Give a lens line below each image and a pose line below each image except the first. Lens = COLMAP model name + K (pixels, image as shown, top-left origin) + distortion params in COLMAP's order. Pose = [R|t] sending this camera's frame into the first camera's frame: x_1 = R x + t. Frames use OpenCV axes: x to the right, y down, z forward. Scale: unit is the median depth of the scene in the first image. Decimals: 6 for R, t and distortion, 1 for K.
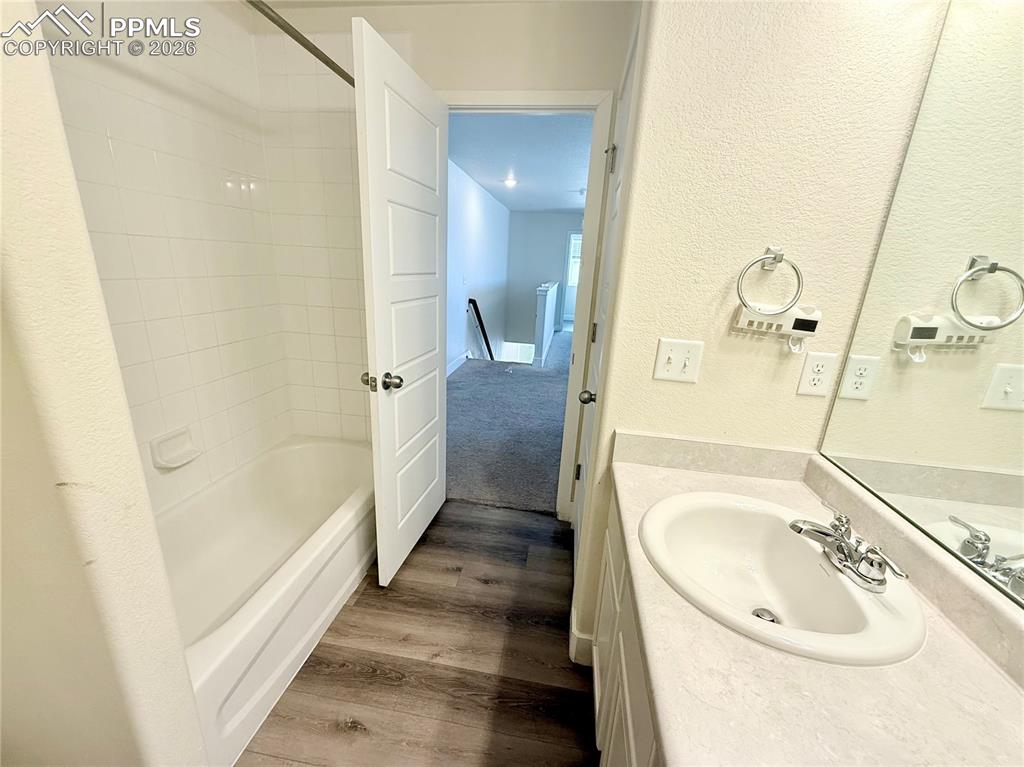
lens RADIAL K [[408.3, 0, 512.0], [0, 408.3, 383.5], [0, 0, 1]] dist [0.000645, -0.000222]
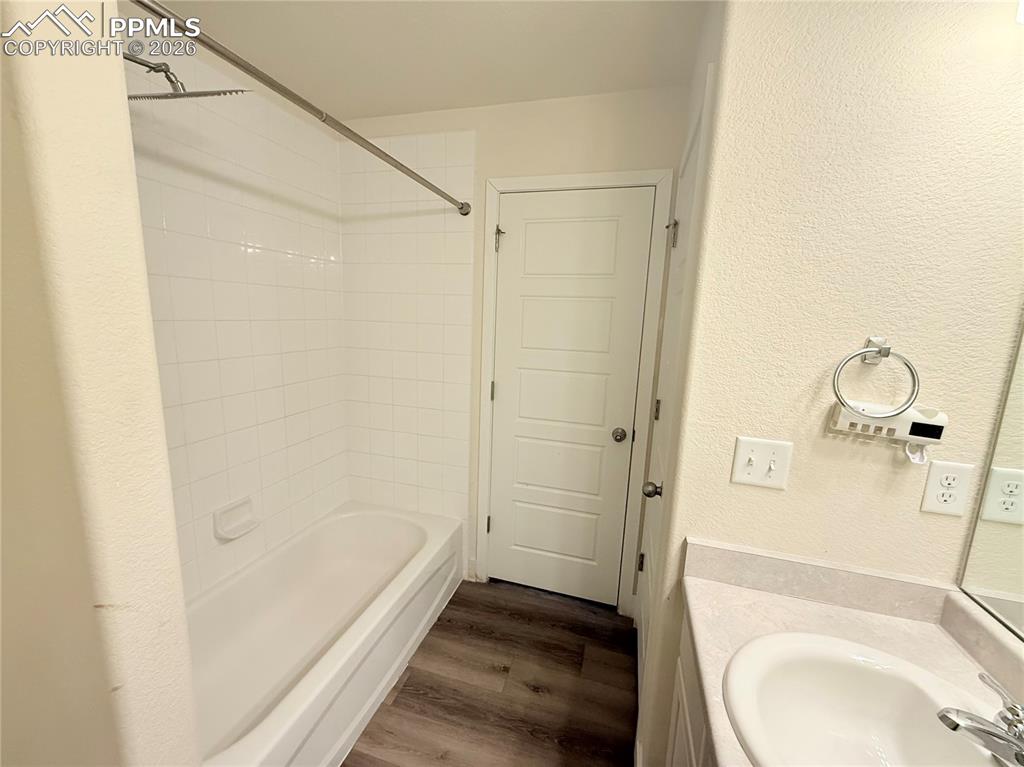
lens RADIAL K [[409.8, 0, 512.0], [0, 409.8, 383.5], [0, 0, 1]] dist [-0.000415, -0.000113]
pose [[0.990481, 0.008414, -0.137394, 0.003000], [-0.025616, 0.991961, -0.123921, -0.103122], [0.135247, 0.126261, 0.982734, 0.058418]]
